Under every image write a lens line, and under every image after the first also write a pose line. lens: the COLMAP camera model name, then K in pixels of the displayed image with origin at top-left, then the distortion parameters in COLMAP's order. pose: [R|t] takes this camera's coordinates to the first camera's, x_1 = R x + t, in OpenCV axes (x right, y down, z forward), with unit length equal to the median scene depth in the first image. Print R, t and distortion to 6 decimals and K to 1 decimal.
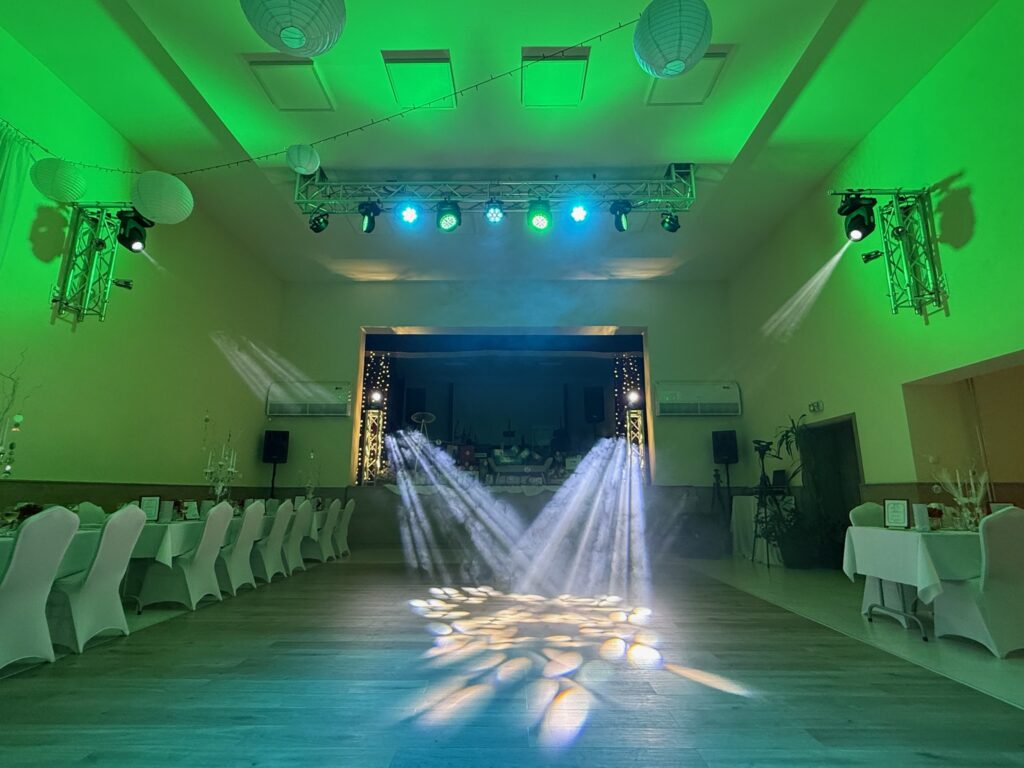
lens RADIAL K [[515.4, 0, 509.1], [0, 515.4, 384.1], [0, 0, 1]] dist [-0.009424, 0.004284]
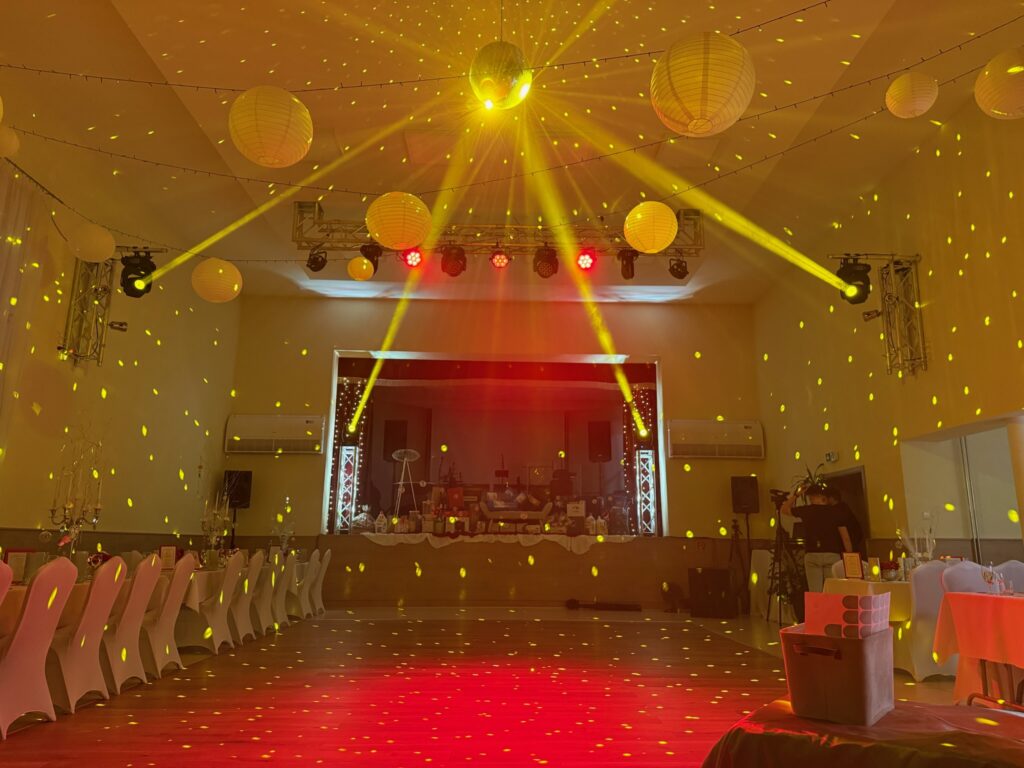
lens RADIAL K [[722.4, 0, 511.5], [0, 722.4, 382.2], [0, 0, 1]] dist [0.071078, -0.044329]
pose [[0.999283, 0.015377, 0.034587, -0.039057], [-0.015041, 0.999837, -0.009958, -0.062415], [-0.034734, 0.009431, 0.999352, -0.296211]]
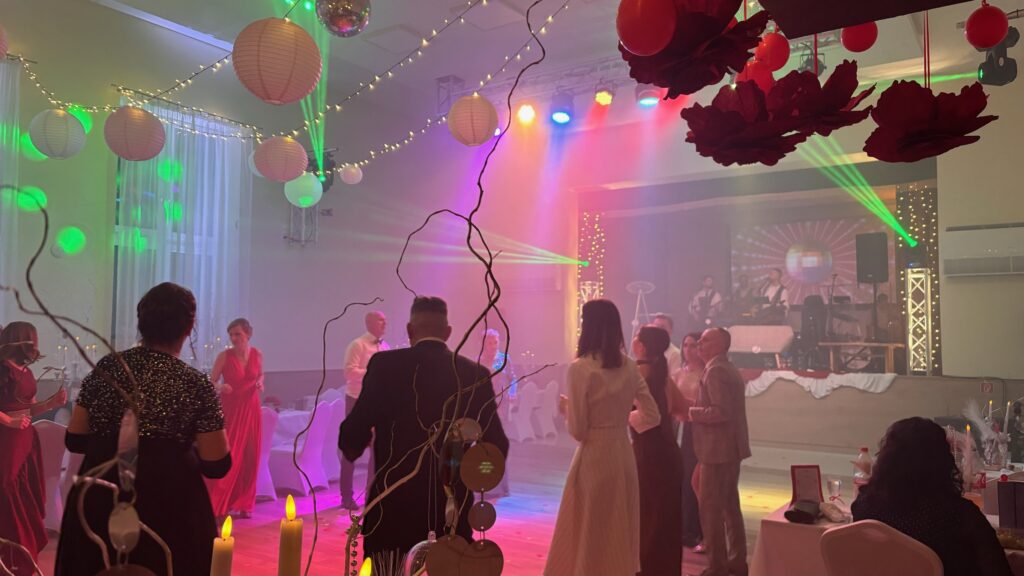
lens RADIAL K [[784.8, 0, 501.0], [0, 784.8, 292.8], [0, 0, 1]] dist [0.036621, -0.044456]
pose [[0.828722, -0.027851, -0.558967, 0.462361], [0.109310, 0.987580, 0.112856, -0.123504], [0.548882, -0.154627, 0.821474, -0.250568]]
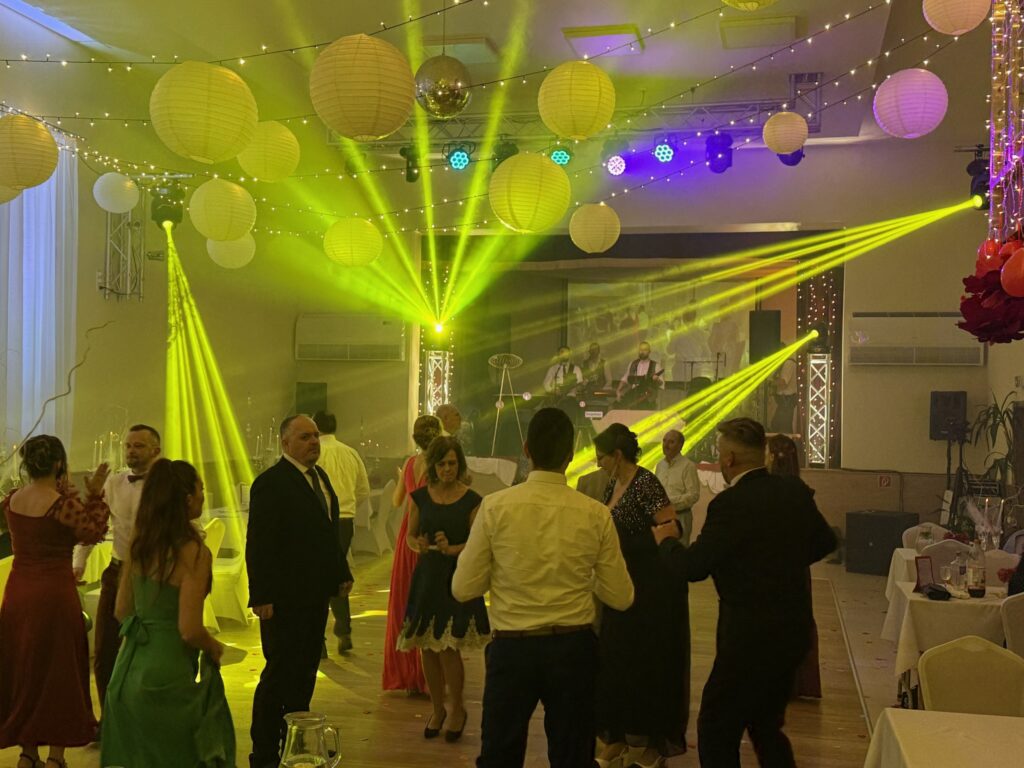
lens RADIAL K [[1191.3, 0, 515.9], [0, 1191.3, 388.4], [0, 0, 1]] dist [0.085549, 0.000000]
pose [[0.977197, 0.013701, -0.211890, 0.235025], [0.026620, 0.982137, 0.186276, -0.246886], [0.210658, -0.187669, 0.959377, -0.682499]]
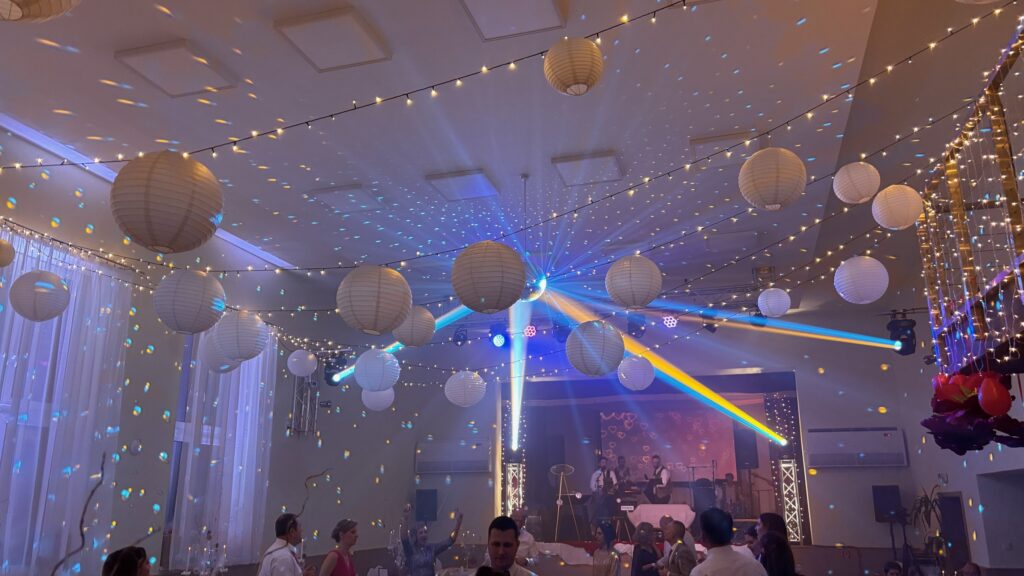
lens RADIAL K [[784.8, 0, 508.8], [0, 784.8, 288.0], [0, 0, 1]] dist [0.036621, -0.044456]
pose [[0.962886, -0.076254, -0.258912, 0.190312], [0.061973, 0.996094, -0.062890, -0.242749], [0.262697, 0.044510, 0.963851, -0.621421]]
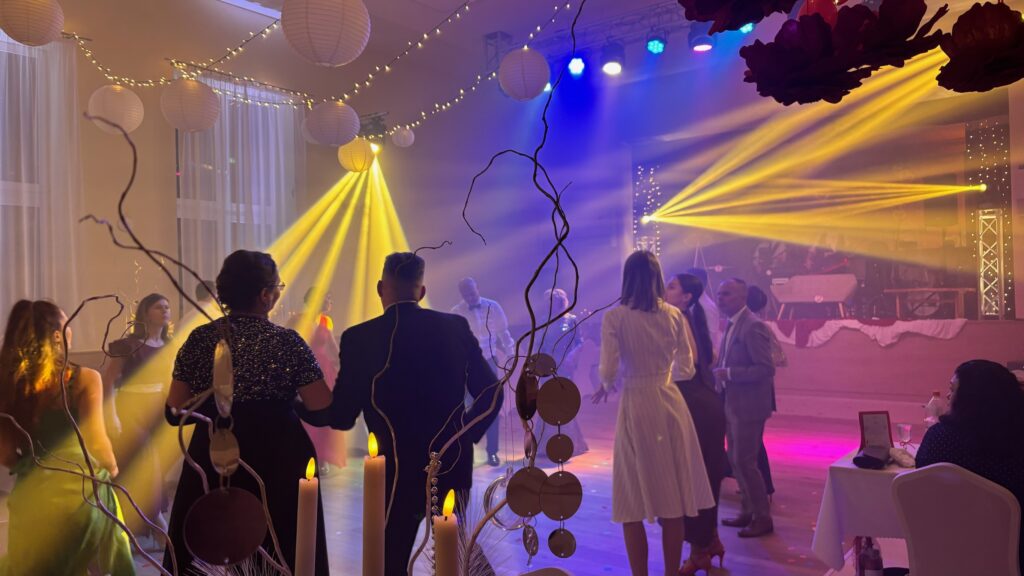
lens RADIAL K [[784.8, 0, 511.4], [0, 784.8, 298.1], [0, 0, 1]] dist [0.036621, -0.044456]
pose [[0.794479, -0.023425, -0.606839, 0.460794], [0.151938, 0.975143, 0.161277, -0.121029], [0.587978, -0.220333, 0.778290, -0.251944]]
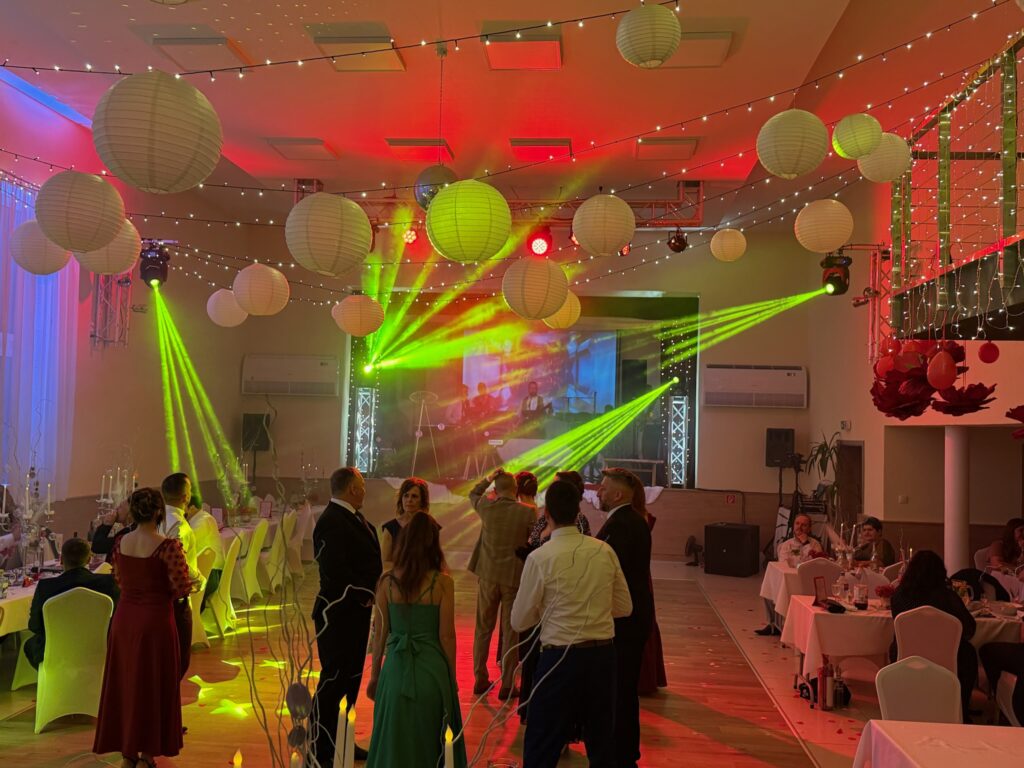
lens RADIAL K [[993.9, 0, 510.1], [0, 993.9, 389.4], [0, 0, 1]] dist [0.073279, 0.000000]
pose [[0.996662, 0.024953, -0.077727, 0.121803], [-0.011163, 0.984853, 0.173033, -0.284207], [0.080867, -0.171588, 0.981844, -0.706909]]
